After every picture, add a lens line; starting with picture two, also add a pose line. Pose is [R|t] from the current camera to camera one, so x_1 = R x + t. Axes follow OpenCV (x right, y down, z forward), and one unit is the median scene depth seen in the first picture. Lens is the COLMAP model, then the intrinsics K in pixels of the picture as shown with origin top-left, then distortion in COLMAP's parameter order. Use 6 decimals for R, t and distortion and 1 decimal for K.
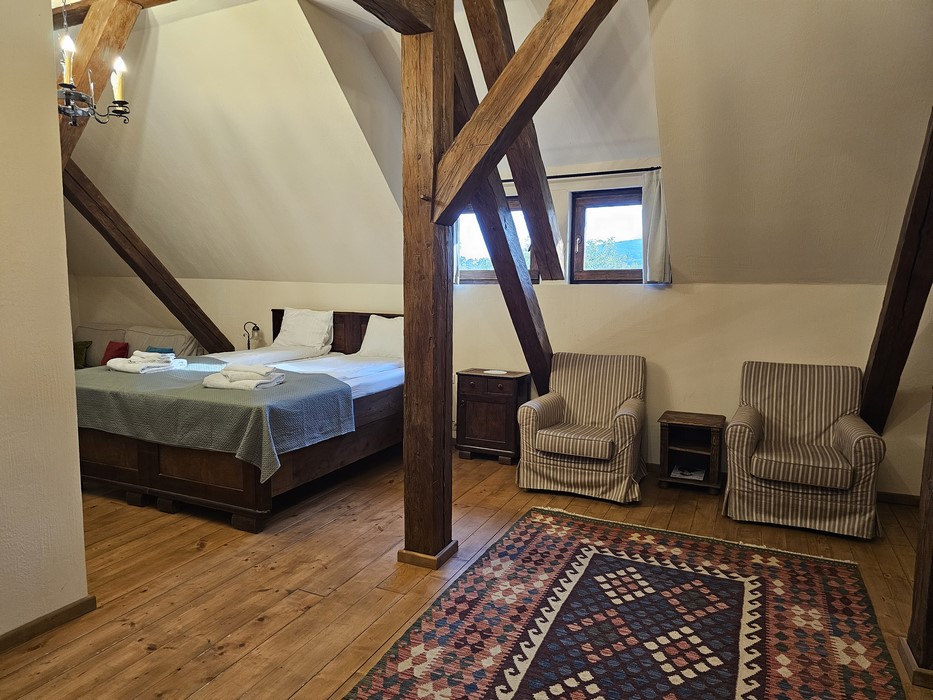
lens RADIAL K [[625.5, 0, 463.1], [0, 625.5, 345.6], [0, 0, 1]] dist [0.057144, -0.040040]
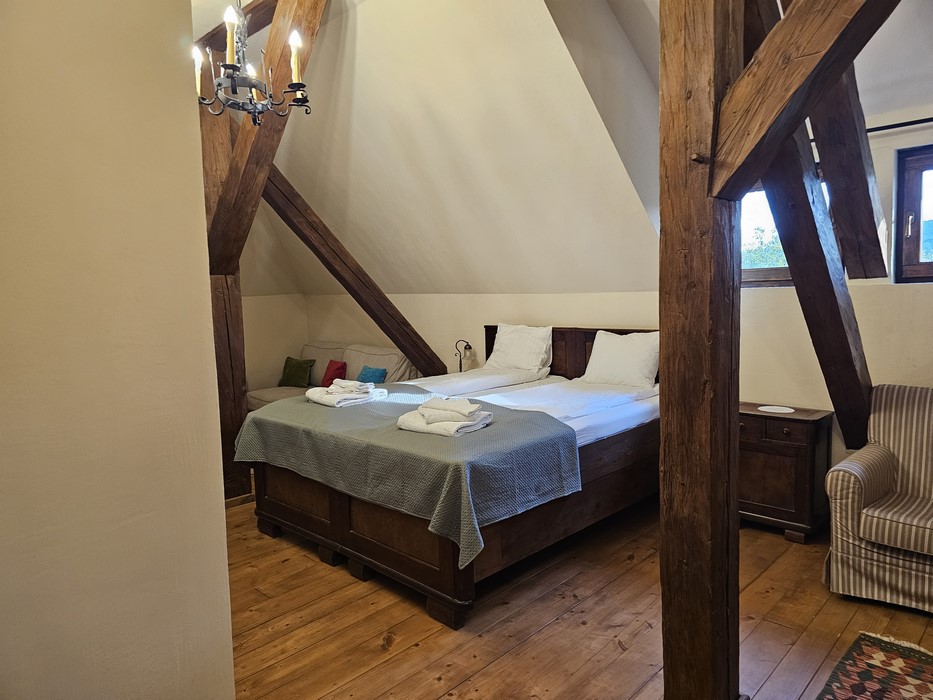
lens RADIAL K [[625.5, 0, 460.3], [0, 625.5, 350.0], [0, 0, 1]] dist [0.057144, -0.040040]
pose [[0.939193, -0.002235, -0.343383, -0.050414], [0.001540, 0.999996, -0.002297, -0.032383], [0.343387, 0.001629, 0.939193, 0.243303]]
